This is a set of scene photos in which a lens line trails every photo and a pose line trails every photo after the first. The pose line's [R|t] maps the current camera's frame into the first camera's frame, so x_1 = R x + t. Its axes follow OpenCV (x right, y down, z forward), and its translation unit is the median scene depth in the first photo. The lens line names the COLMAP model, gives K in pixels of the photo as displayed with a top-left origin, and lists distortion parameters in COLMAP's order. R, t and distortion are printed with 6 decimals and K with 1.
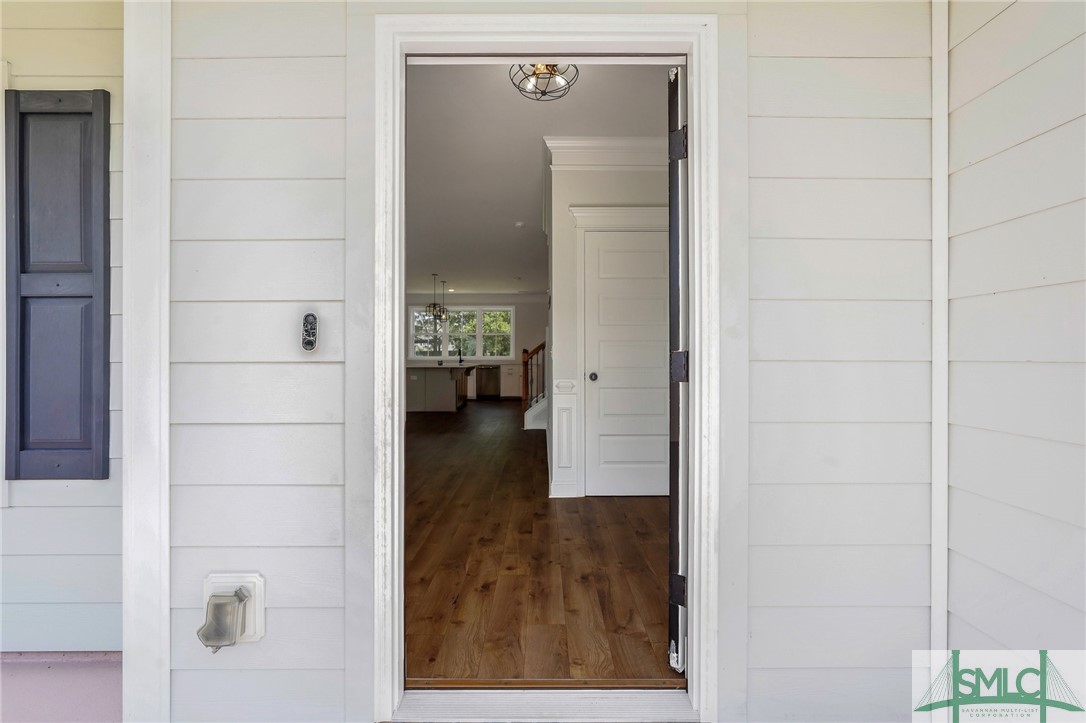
lens RADIAL K [[493.9, 0, 541.4], [0, 493.9, 356.9], [0, 0, 1]] dist [-0.001630, 0.000829]
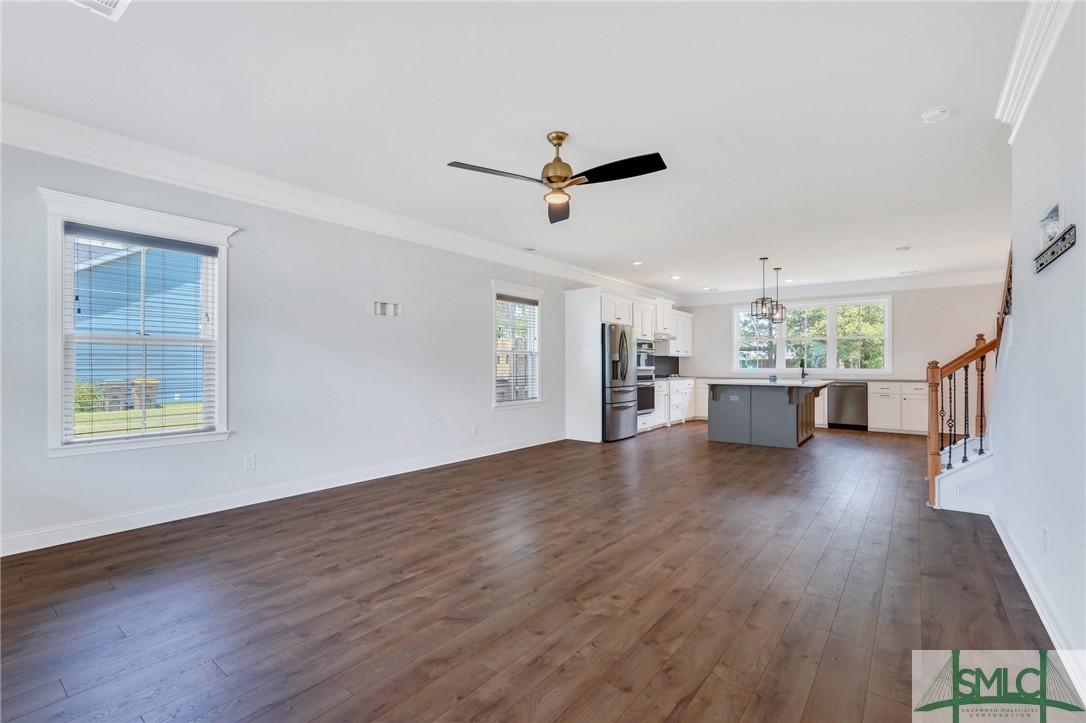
lens RADIAL K [[505.1, 0, 540.0], [0, 505.1, 357.5], [0, 0, 1]] dist [0.005006, 0.000506]
pose [[0.801422, -0.006859, -0.598060, -0.022554], [-0.002542, 0.999886, -0.014874, -0.005164], [0.598094, 0.013441, 0.801313, 0.132669]]
